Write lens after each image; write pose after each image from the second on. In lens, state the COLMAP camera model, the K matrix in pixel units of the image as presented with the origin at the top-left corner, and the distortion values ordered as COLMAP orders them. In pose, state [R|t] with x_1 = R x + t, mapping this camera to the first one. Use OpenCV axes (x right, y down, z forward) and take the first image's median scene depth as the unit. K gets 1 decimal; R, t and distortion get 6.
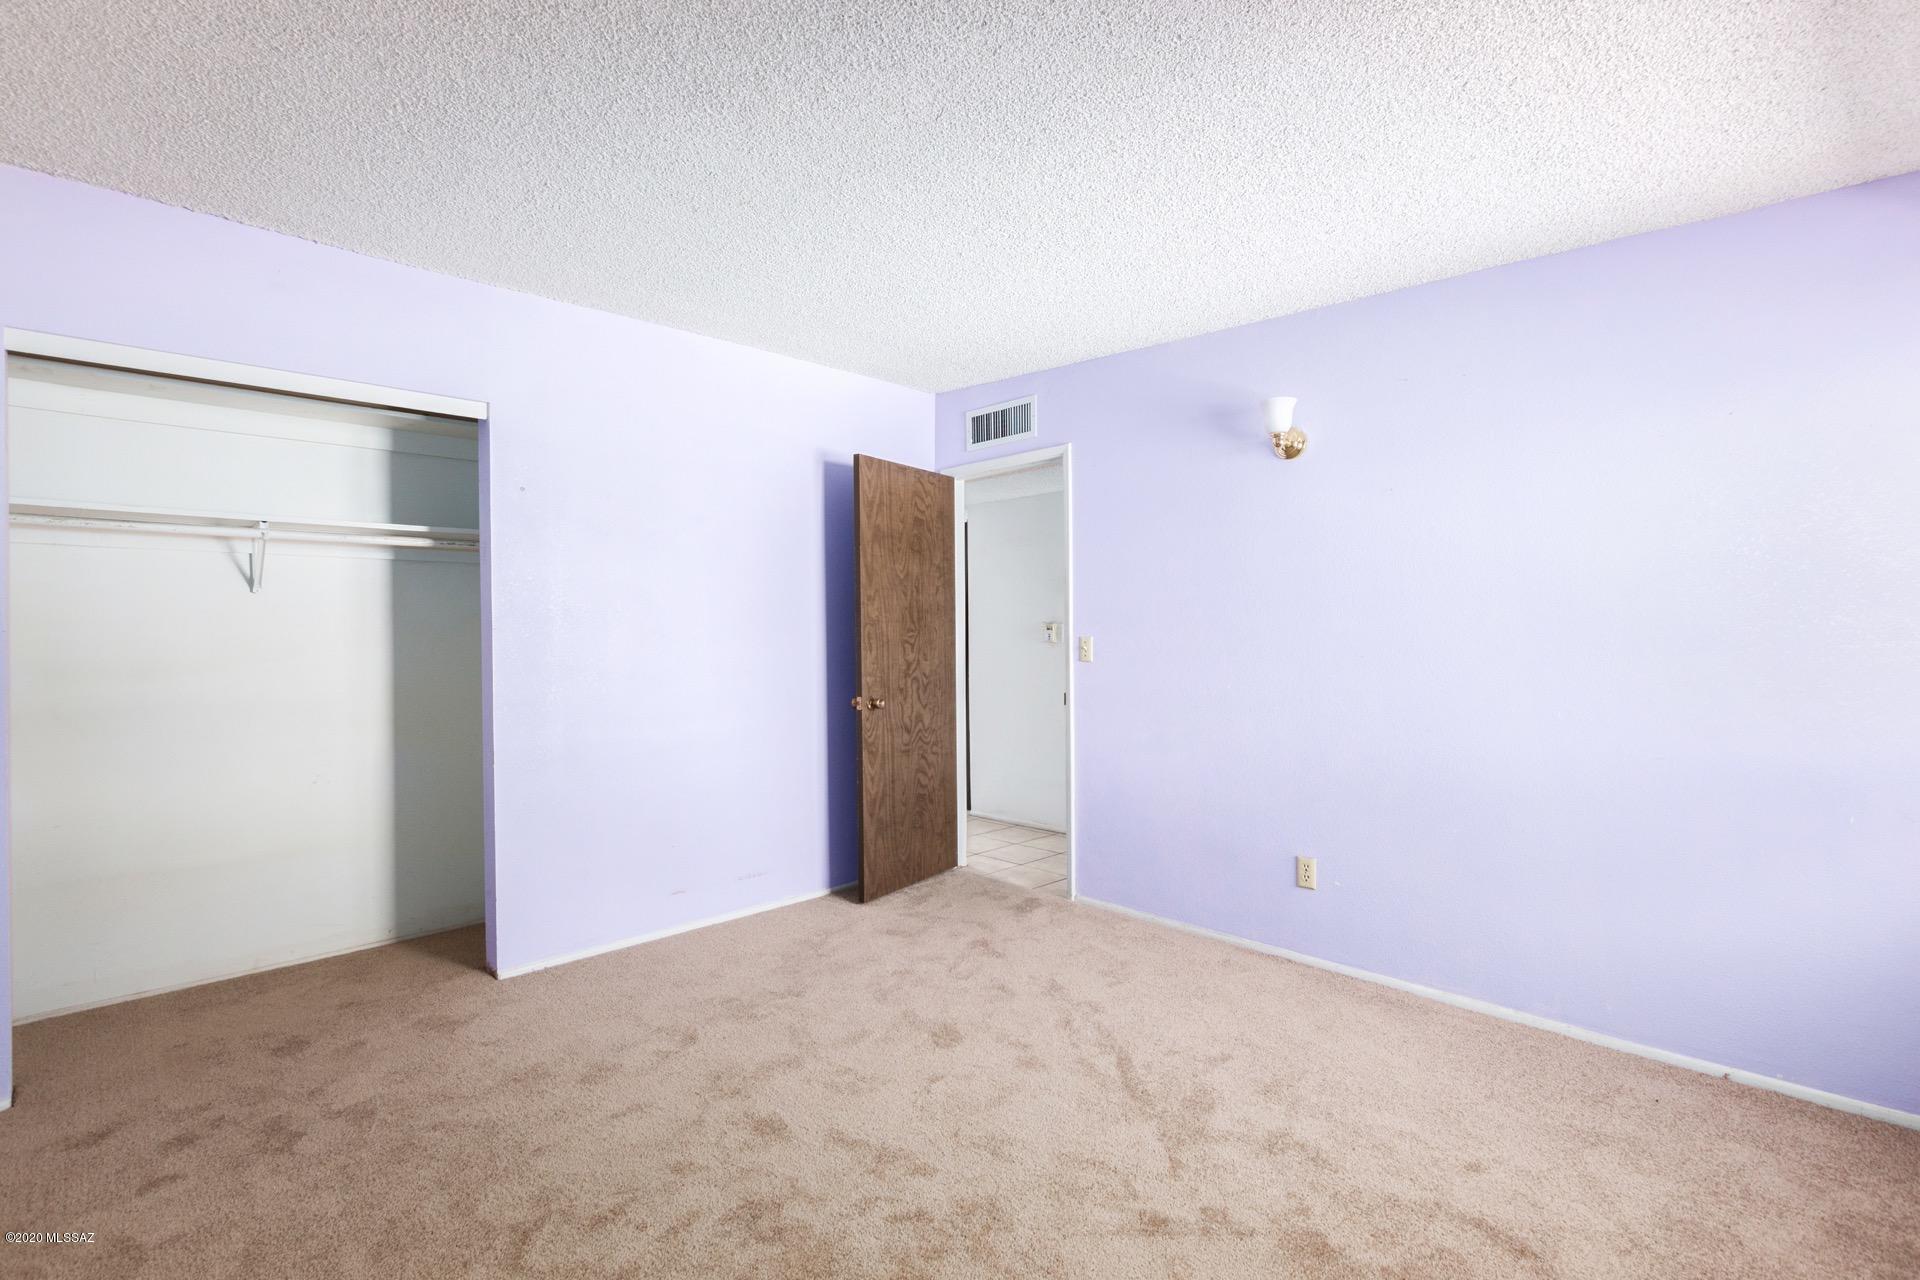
lens RADIAL K [[878.2, 0, 967.1], [0, 878.2, 642.7], [0, 0, 1]] dist [0.010971, -0.004370]
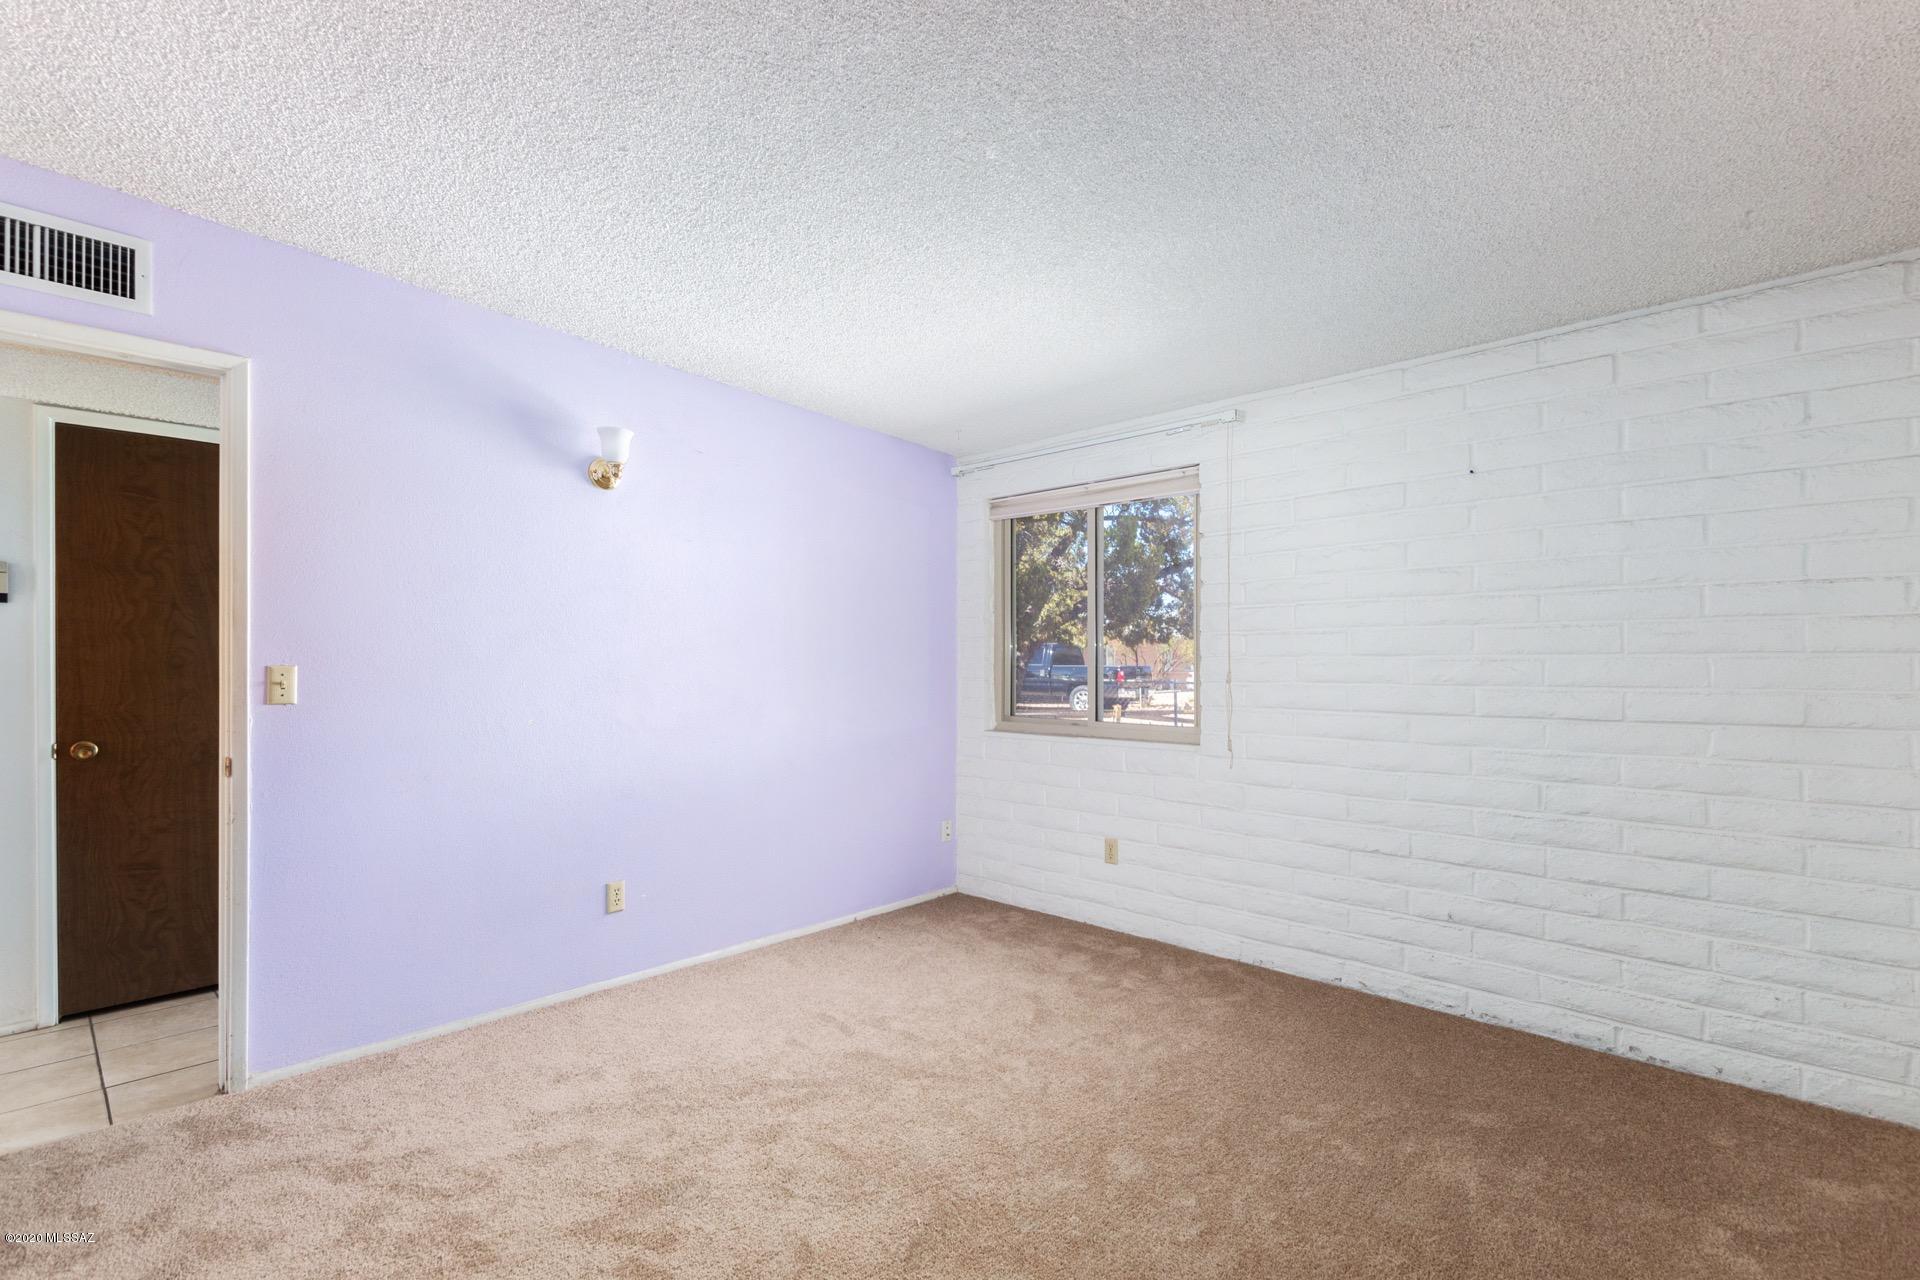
lens RADIAL K [[878.2, 0, 964.3], [0, 878.2, 646.3], [0, 0, 1]] dist [0.010971, -0.004370]
pose [[-0.034366, 0.022266, 0.999161, -0.648628], [0.011546, 0.999694, -0.021881, -0.001527], [-0.999343, 0.010785, -0.034612, 0.624153]]
